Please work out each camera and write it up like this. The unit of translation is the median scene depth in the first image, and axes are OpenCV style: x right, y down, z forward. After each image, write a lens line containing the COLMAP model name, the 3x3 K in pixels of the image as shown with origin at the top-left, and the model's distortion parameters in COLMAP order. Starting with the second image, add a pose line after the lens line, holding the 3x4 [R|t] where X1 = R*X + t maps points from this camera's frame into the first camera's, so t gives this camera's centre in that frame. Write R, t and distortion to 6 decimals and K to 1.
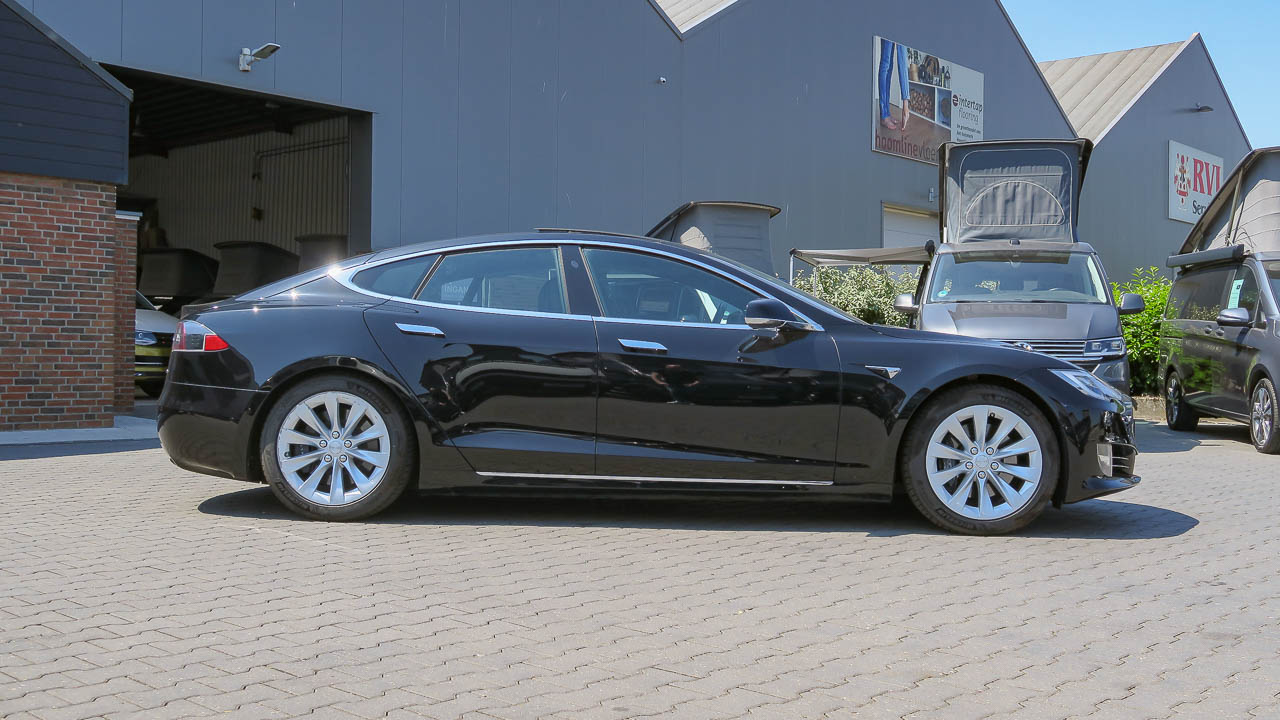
lens RADIAL K [[1299.1, 0, 640.0], [0, 1299.1, 360.0], [0, 0, 1]] dist [0.005038, 0.007238]
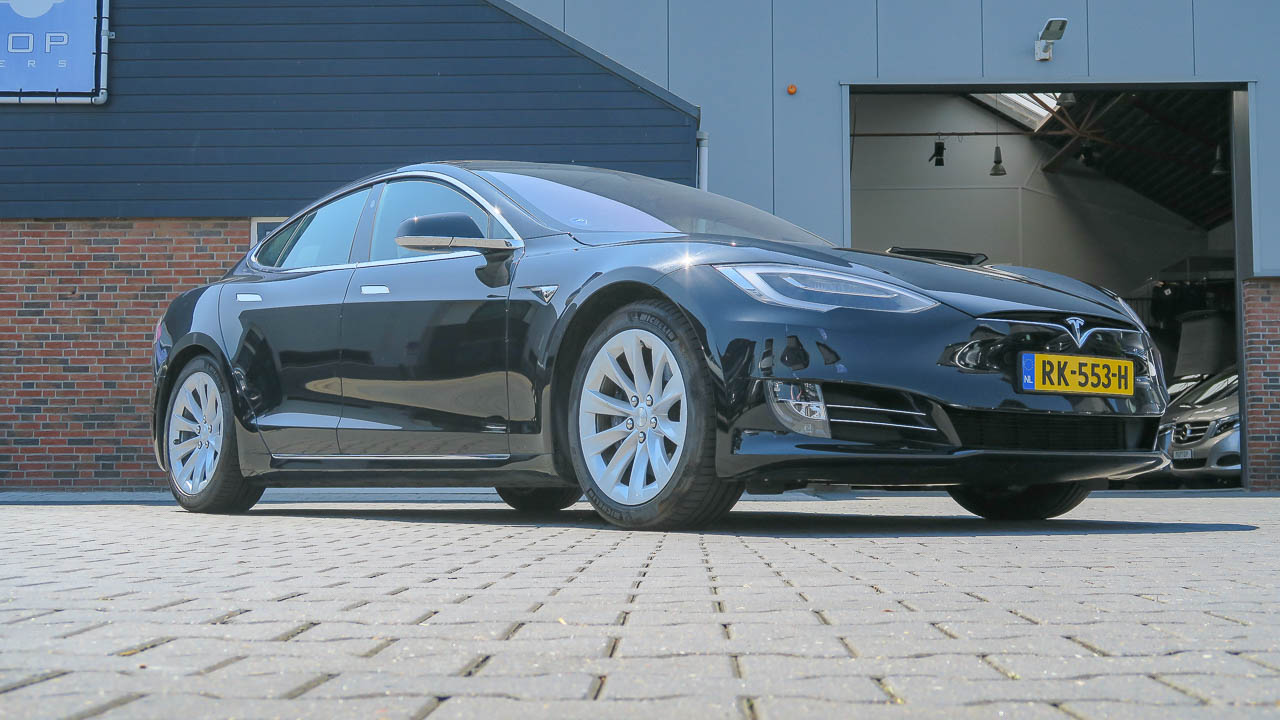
lens RADIAL K [[1754.8, 0, 640.0], [0, 1754.8, 360.0], [0, 0, 1]] dist [0.006486, -0.018062]
pose [[0.647172, -0.068966, -0.759218, 0.486057], [0.006268, 0.996347, -0.085164, 0.064956], [0.762318, 0.050357, 0.645241, 0.225647]]
